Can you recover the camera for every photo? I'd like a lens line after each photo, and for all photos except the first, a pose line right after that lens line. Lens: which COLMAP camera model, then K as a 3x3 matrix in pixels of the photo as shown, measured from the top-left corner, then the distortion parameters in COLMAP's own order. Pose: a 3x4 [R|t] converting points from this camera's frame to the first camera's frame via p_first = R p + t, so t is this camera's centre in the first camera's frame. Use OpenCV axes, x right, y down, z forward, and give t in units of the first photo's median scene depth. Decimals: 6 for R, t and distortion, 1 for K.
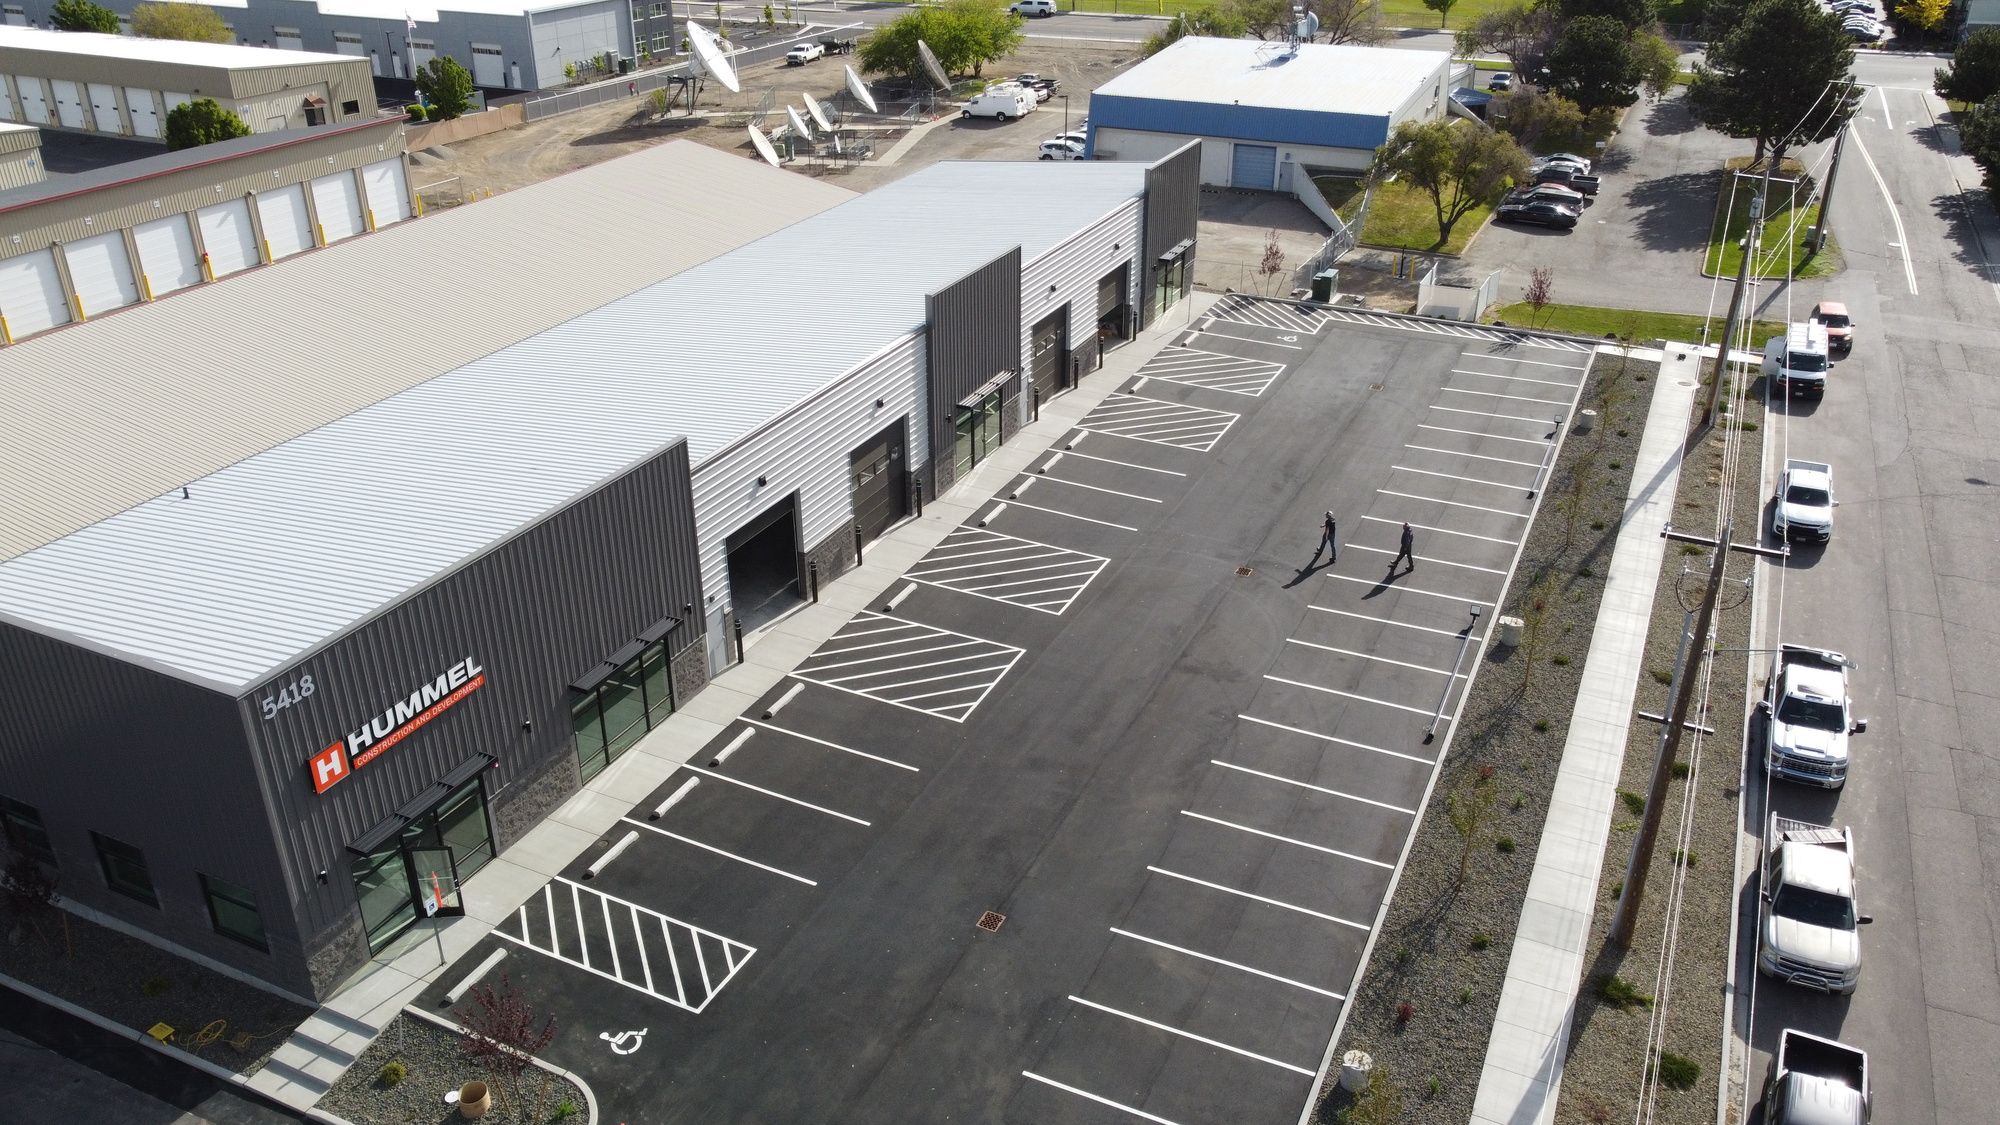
lens RADIAL K [[1515.6, 0, 985.5], [0, 1515.6, 551.2], [0, 0, 1]] dist [0.003410, -0.005036]
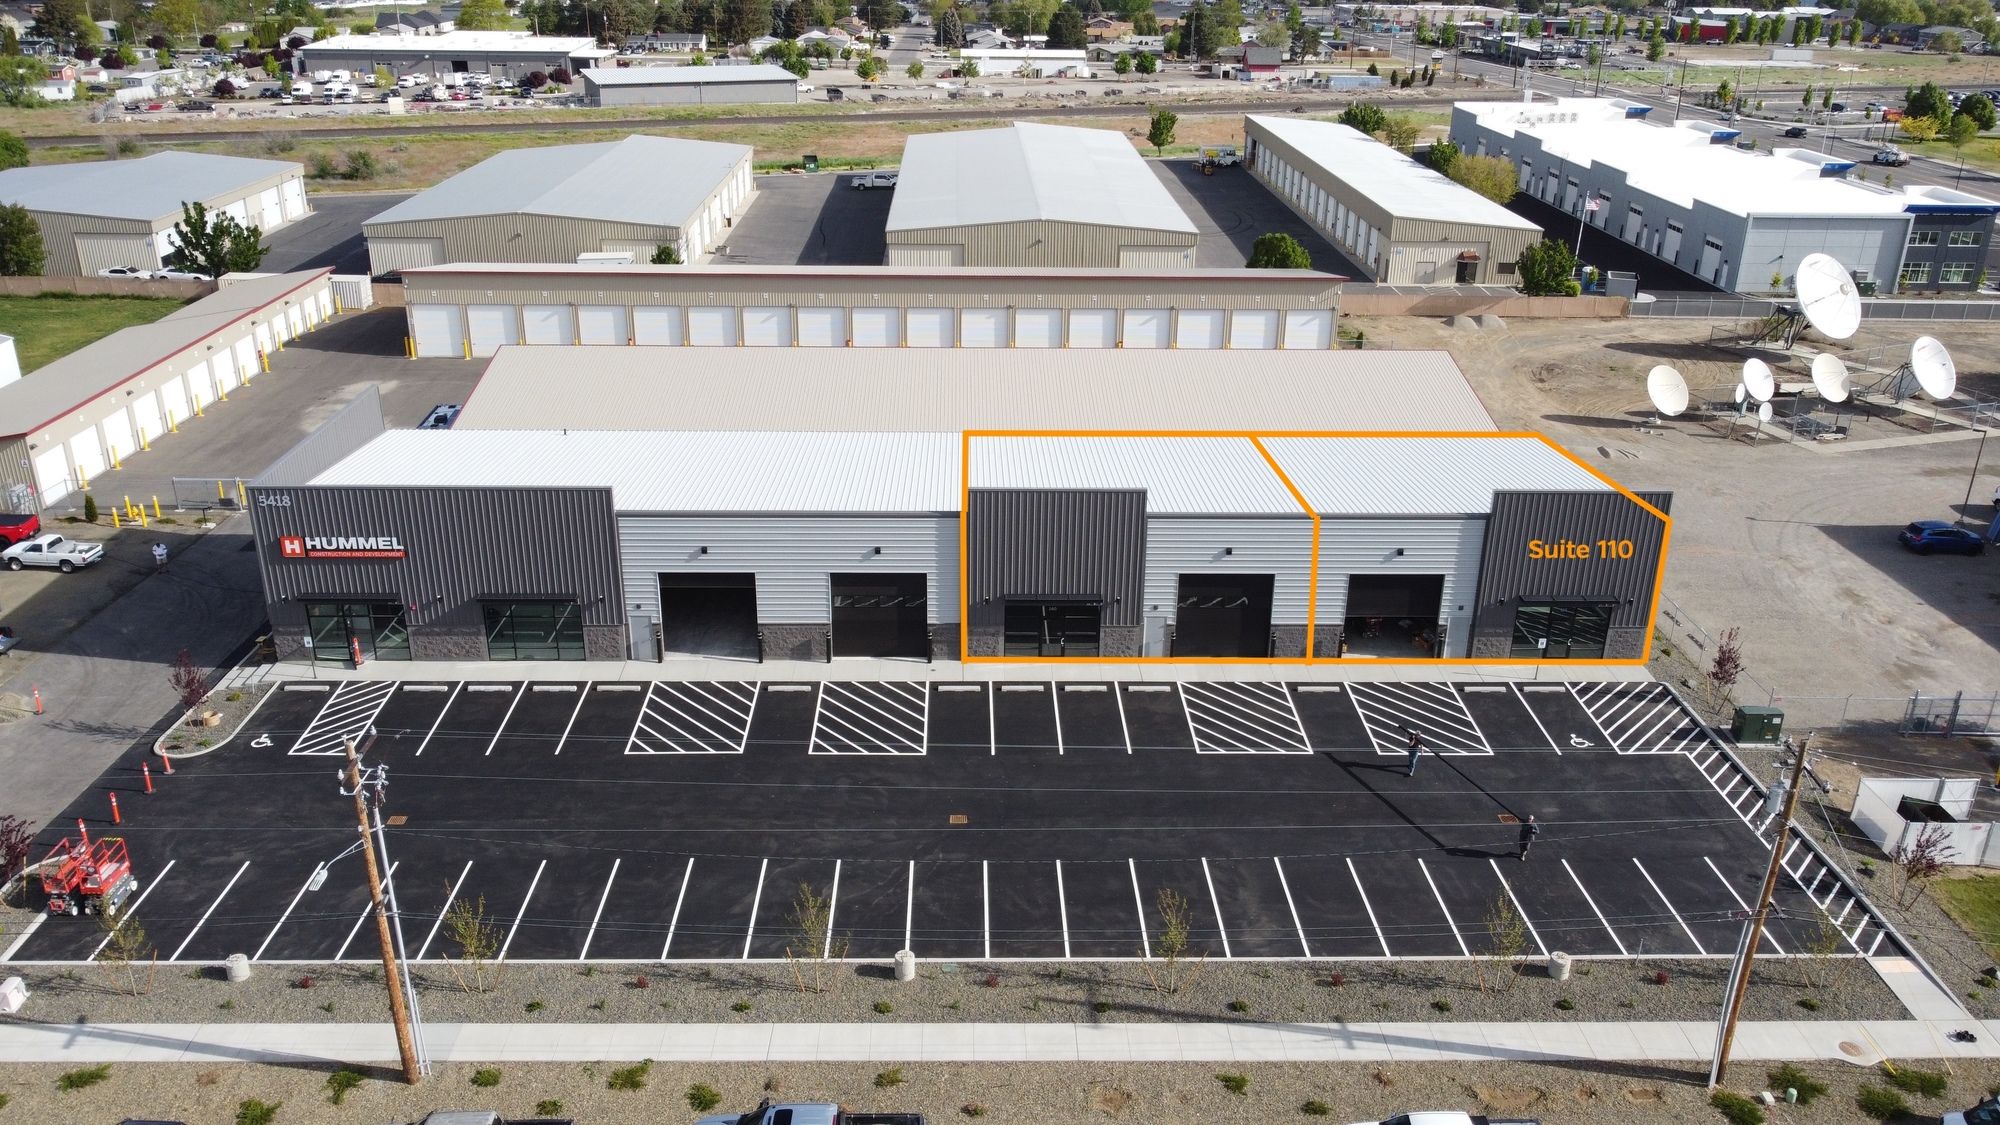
lens RADIAL K [[1515.6, 0, 983.6], [0, 1515.6, 568.8], [0, 0, 1]] dist [0.003410, -0.005036]
pose [[0.450921, 0.358553, -0.817380, 1.194340], [-0.410019, 0.896635, 0.167125, -0.396938], [0.792814, 0.259781, 0.551325, 0.487037]]
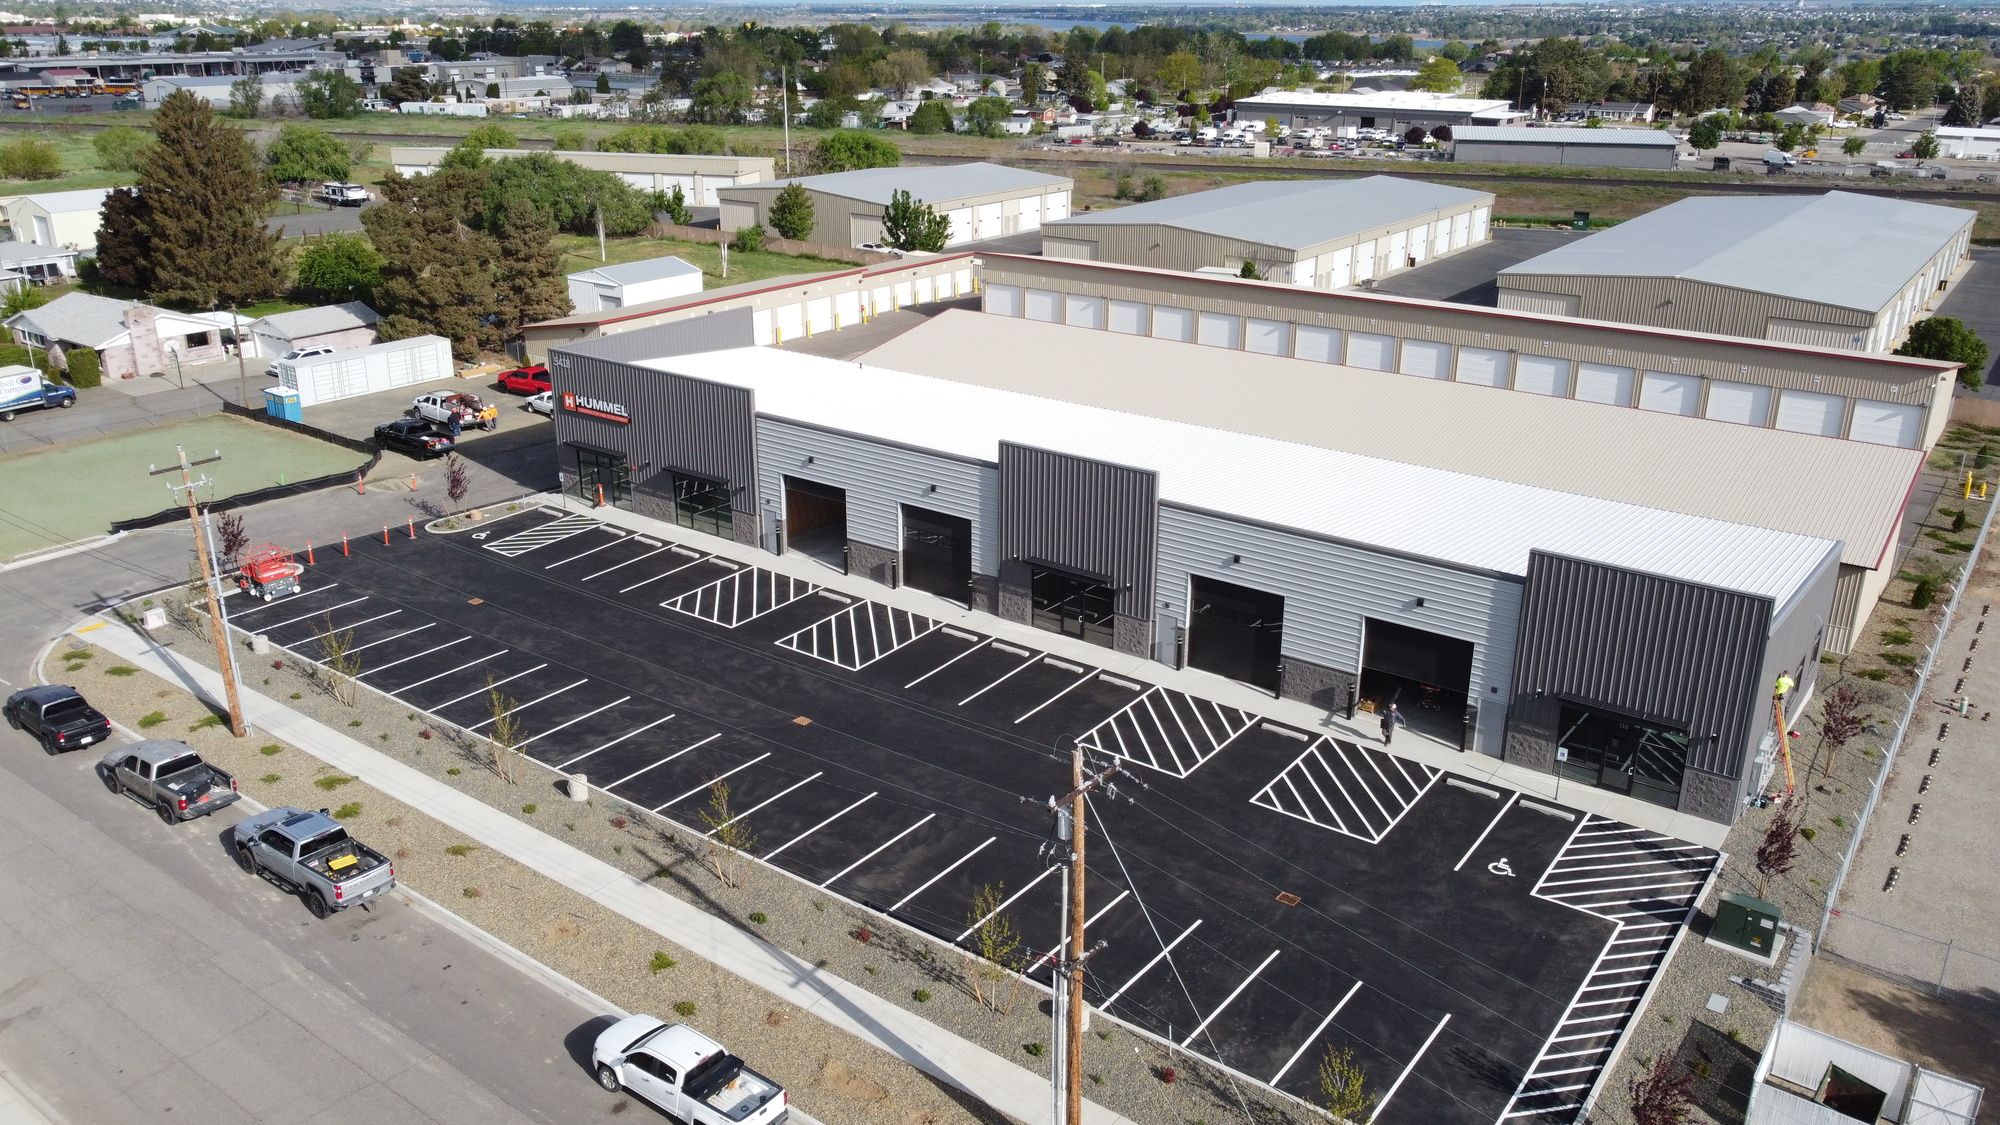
lens RADIAL K [[1515.6, 0, 985.0], [0, 1515.6, 560.6], [0, 0, 1]] dist [0.003410, -0.005036]
pose [[-0.191436, 0.343158, -0.919562, 1.361400], [-0.440329, 0.807290, 0.392929, -0.694502], [0.877190, 0.480131, -0.003442, 1.314170]]
